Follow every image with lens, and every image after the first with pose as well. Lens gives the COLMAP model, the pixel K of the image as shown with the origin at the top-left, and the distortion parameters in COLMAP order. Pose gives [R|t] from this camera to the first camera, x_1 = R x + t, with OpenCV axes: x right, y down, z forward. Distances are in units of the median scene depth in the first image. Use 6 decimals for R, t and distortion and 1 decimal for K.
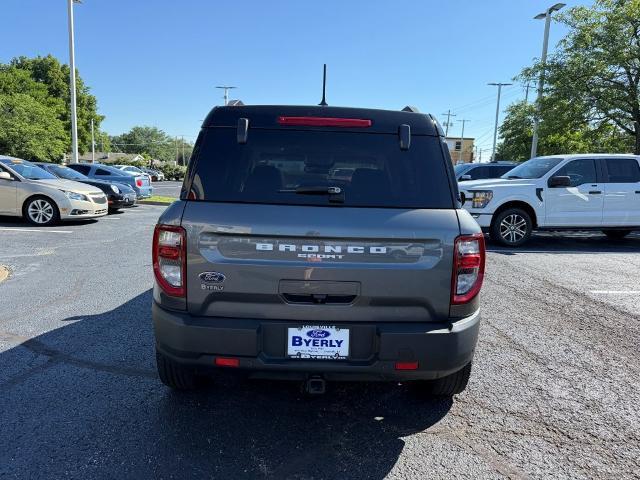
lens RADIAL K [[452.2, 0, 322.4], [0, 452.2, 238.4], [0, 0, 1]] dist [0.031126, -0.042717]
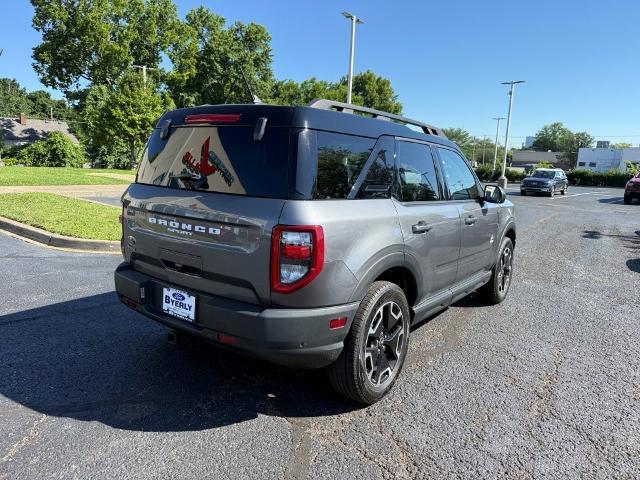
lens RADIAL K [[452.2, 0, 315.4], [0, 452.2, 241.2], [0, 0, 1]] dist [0.031126, -0.042717]
pose [[0.793428, 0.101084, -0.600212, 0.984434], [-0.098700, 0.994429, 0.037002, -0.015631], [0.600609, 0.029883, 0.798984, 0.248979]]
